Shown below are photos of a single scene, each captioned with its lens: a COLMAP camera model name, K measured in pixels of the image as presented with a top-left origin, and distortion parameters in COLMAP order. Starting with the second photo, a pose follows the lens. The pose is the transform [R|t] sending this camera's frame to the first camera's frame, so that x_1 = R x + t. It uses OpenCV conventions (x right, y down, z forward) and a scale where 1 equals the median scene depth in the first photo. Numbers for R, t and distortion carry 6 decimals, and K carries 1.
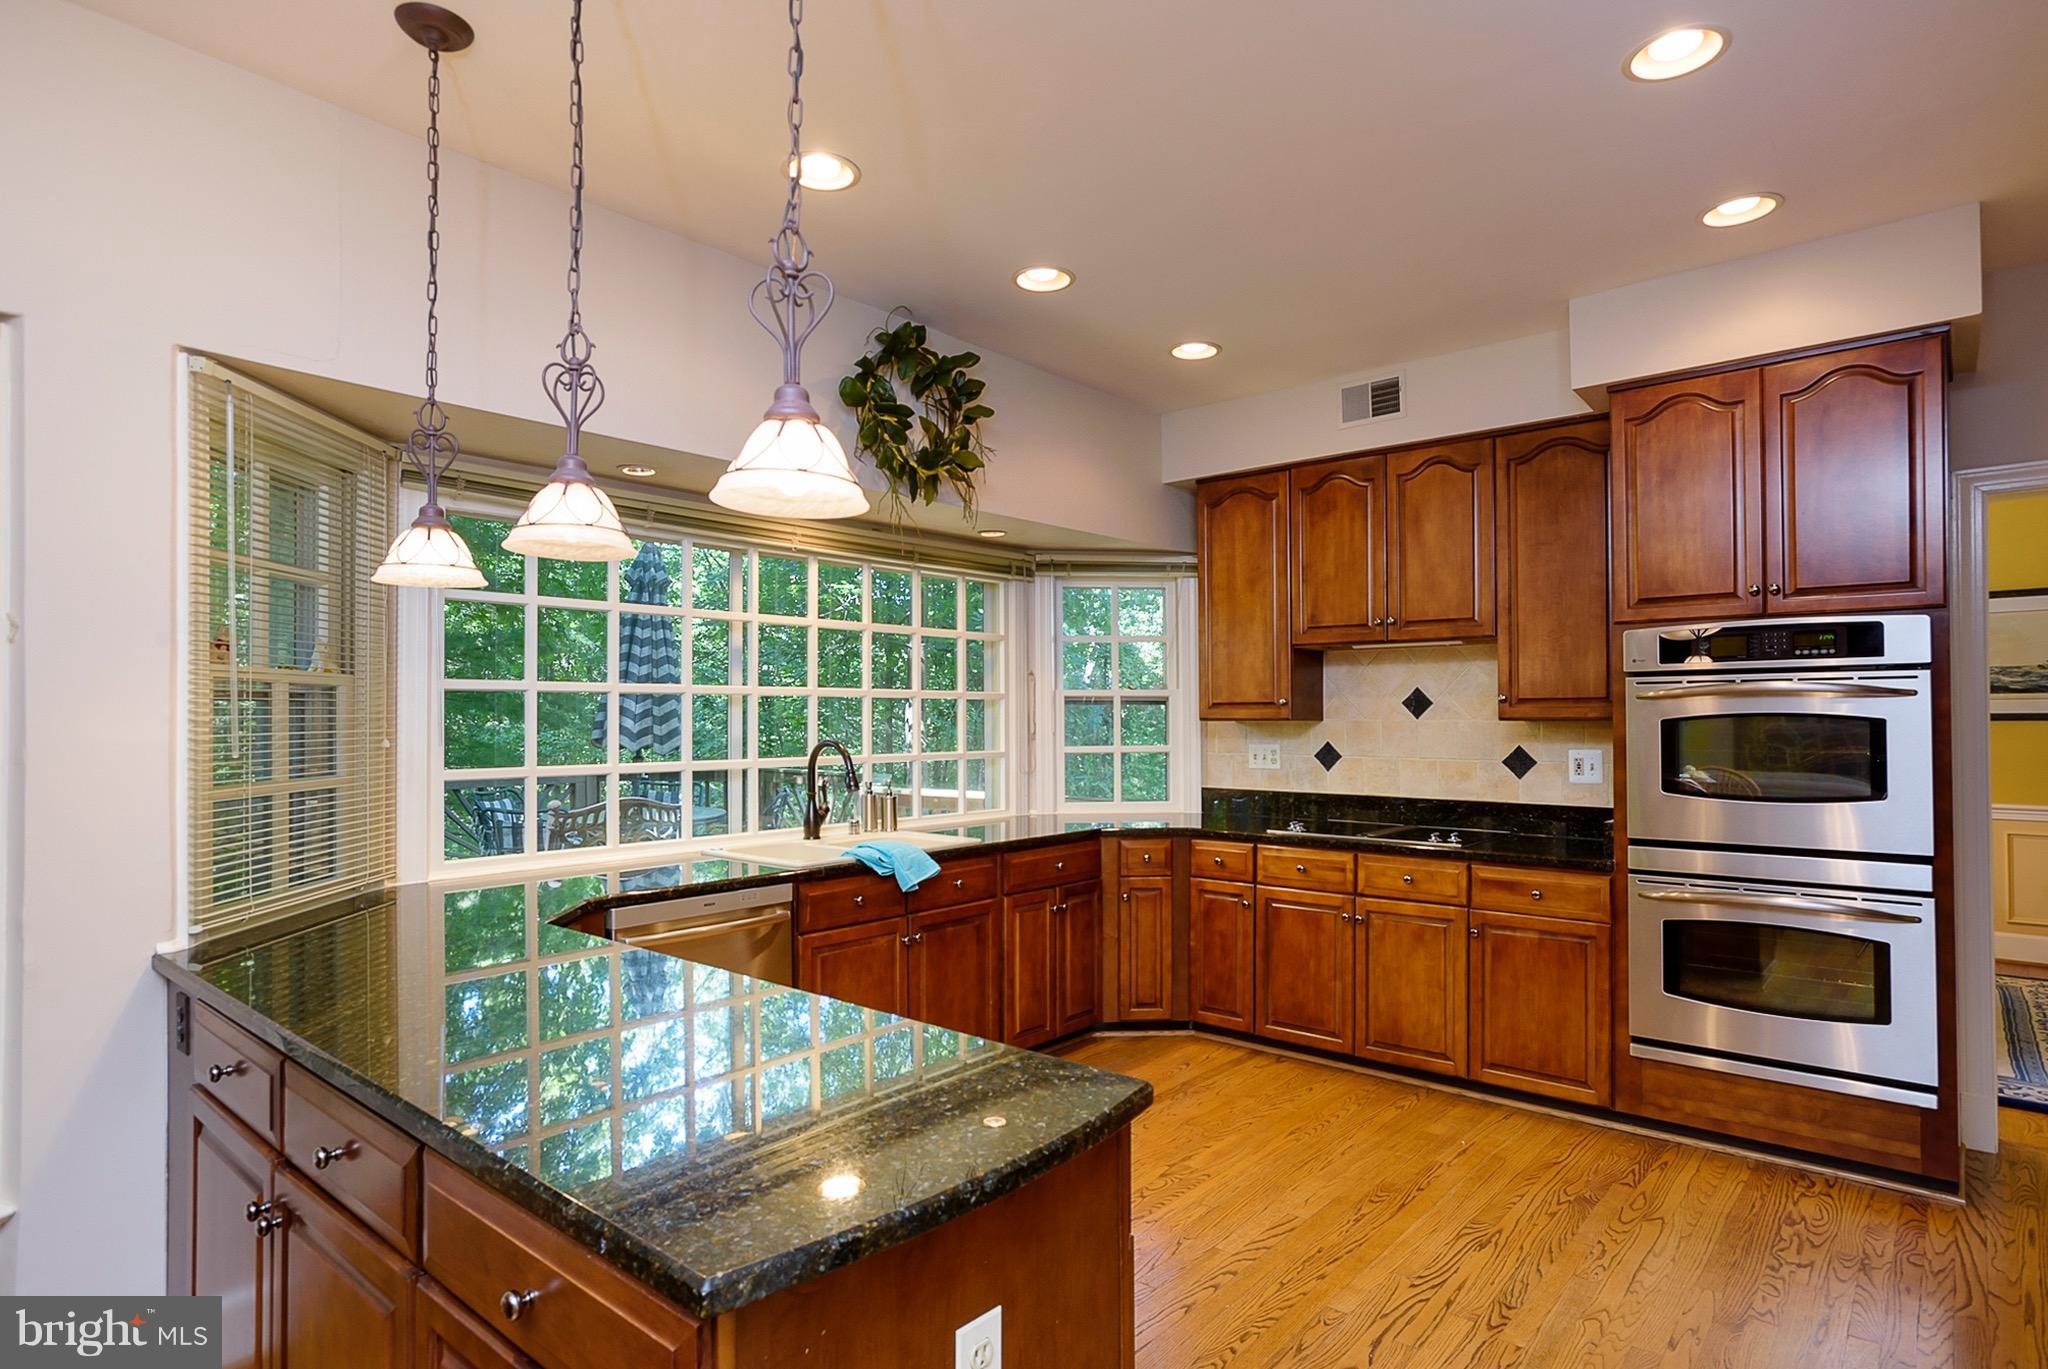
lens RADIAL K [[1087.1, 0, 1021.0], [0, 1087.1, 702.9], [0, 0, 1]] dist [-0.030526, 0.018700]
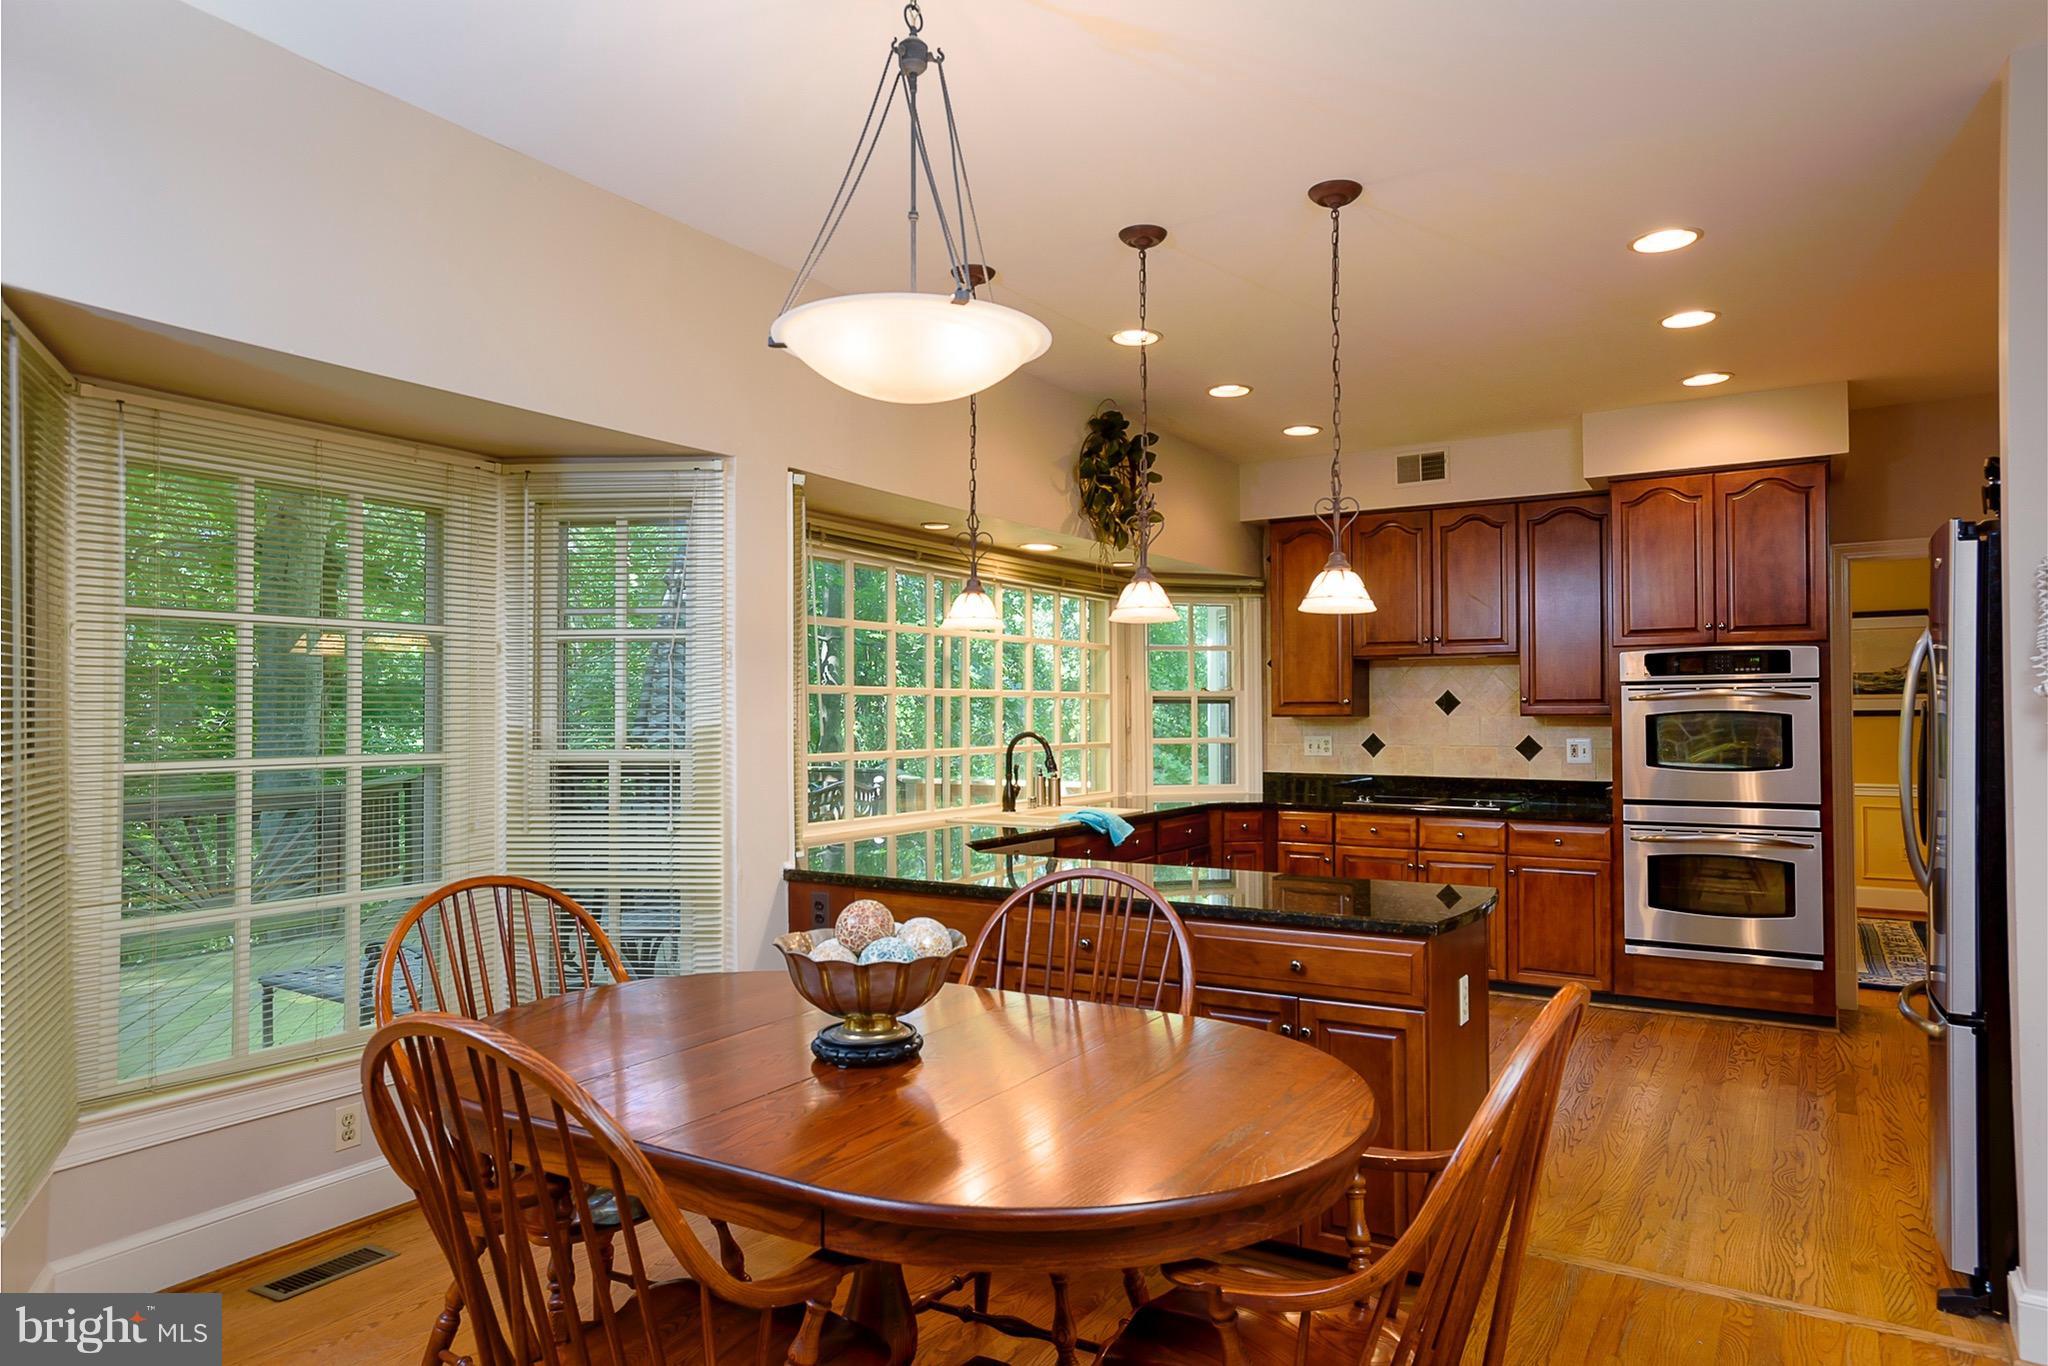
lens RADIAL K [[1249.3, 0, 1029.4], [0, 1249.3, 694.9], [0, 0, 1]] dist [0.000367, 0.000756]
pose [[0.988084, 0.002203, 0.153897, -0.397687], [-0.001771, 0.999994, -0.002947, -0.004335], [-0.153903, 0.002639, 0.988082, -0.432868]]
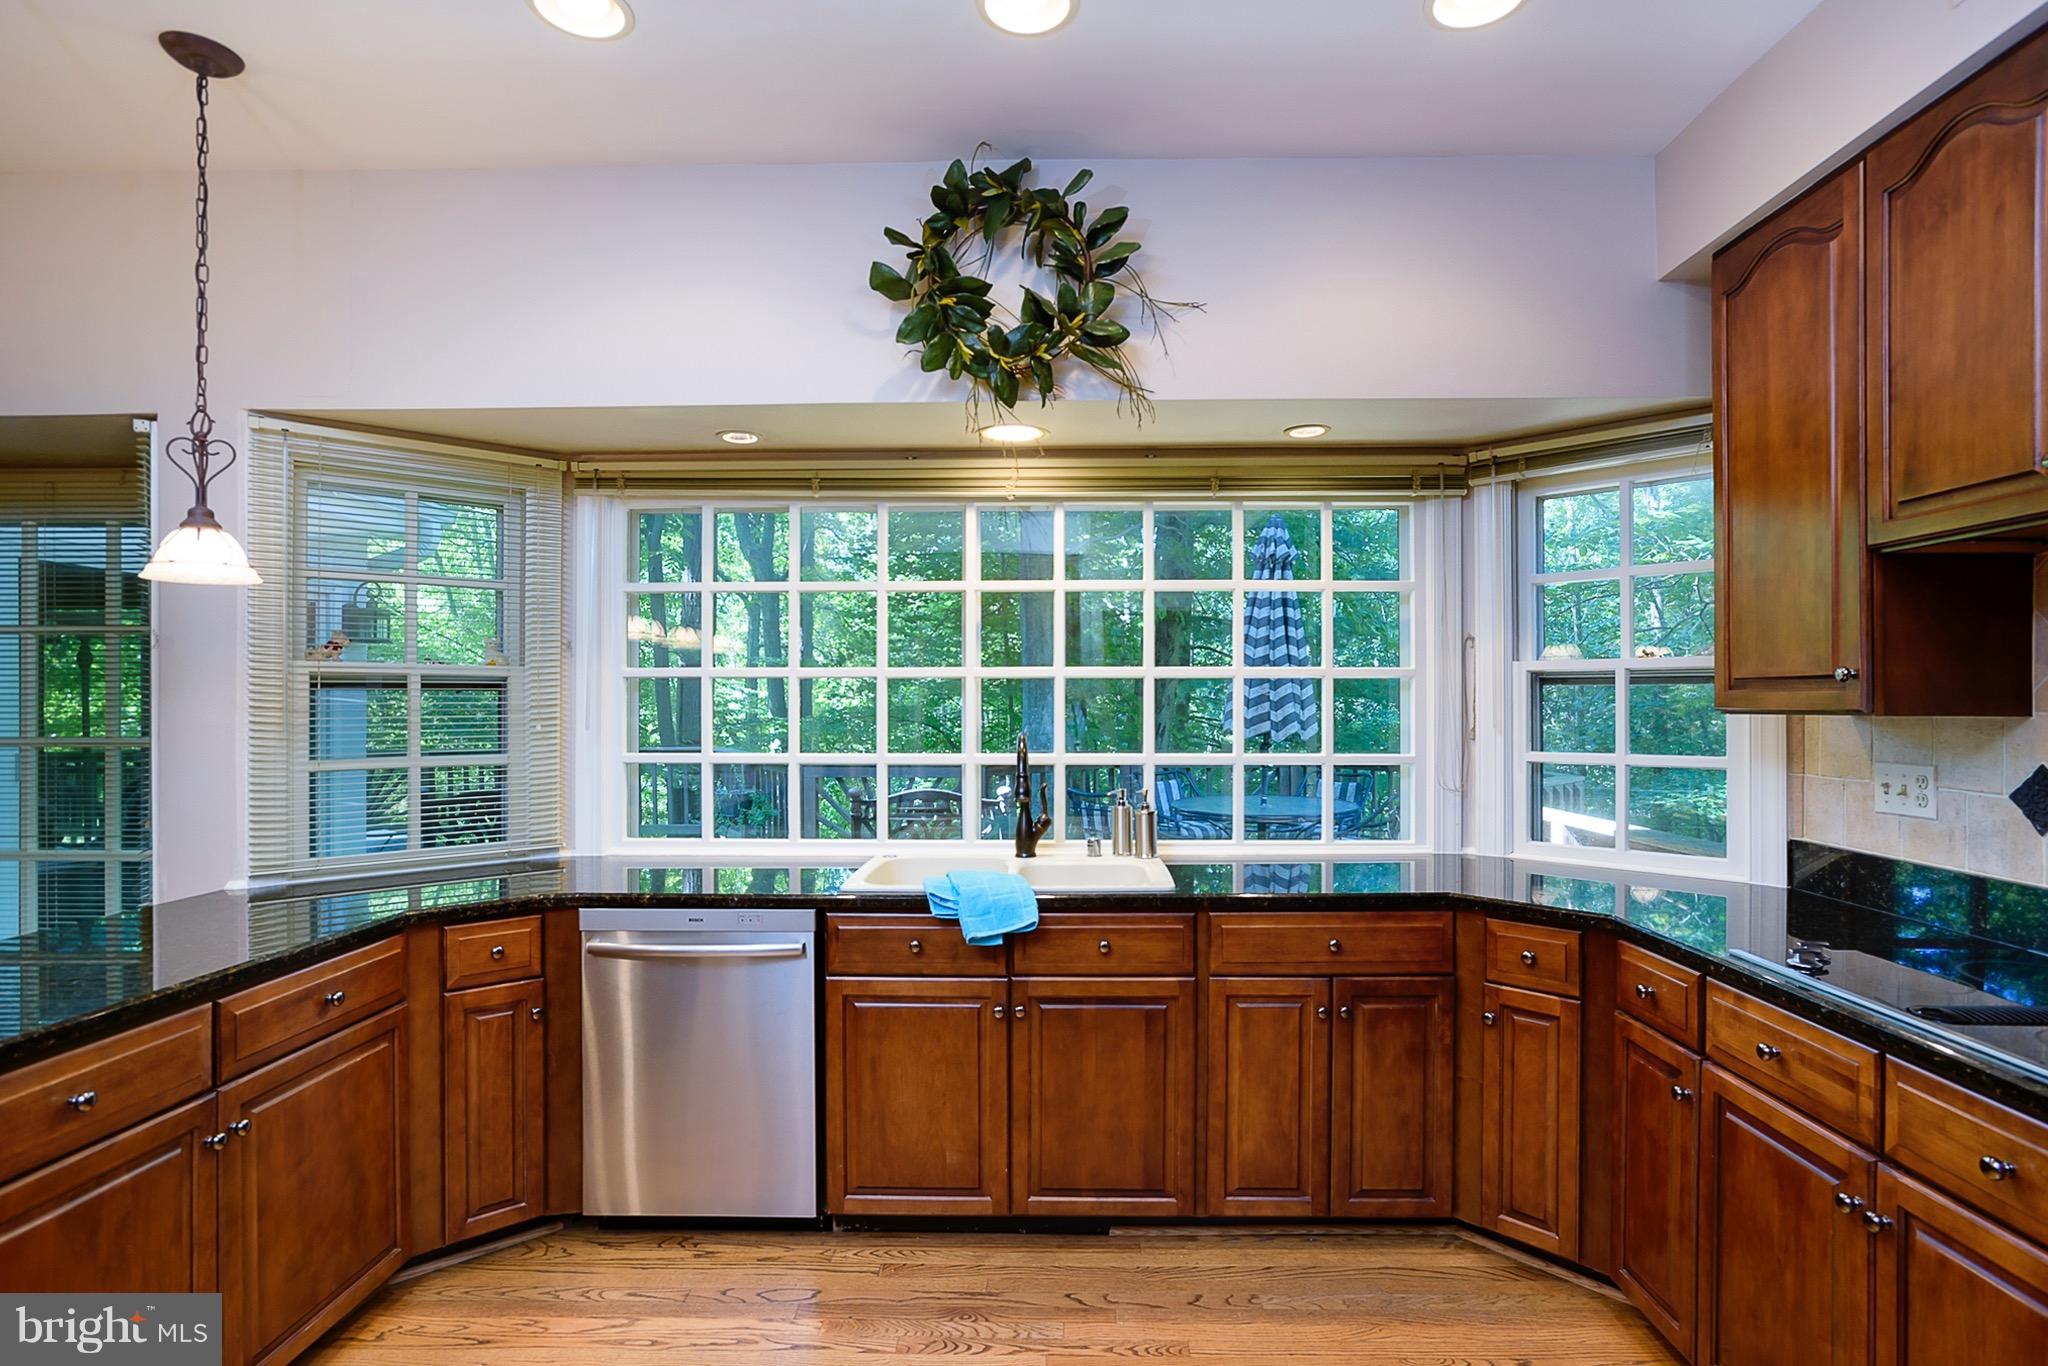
lens RADIAL K [[1029.0, 0, 1023.1], [0, 1029.0, 699.2], [0, 0, 1]] dist [-0.025294, 0.017660]
pose [[0.642068, -0.000047, -0.766647, 0.402689], [0.009260, 0.999928, 0.007695, 0.003546], [0.766591, -0.012040, 0.642022, 0.530062]]
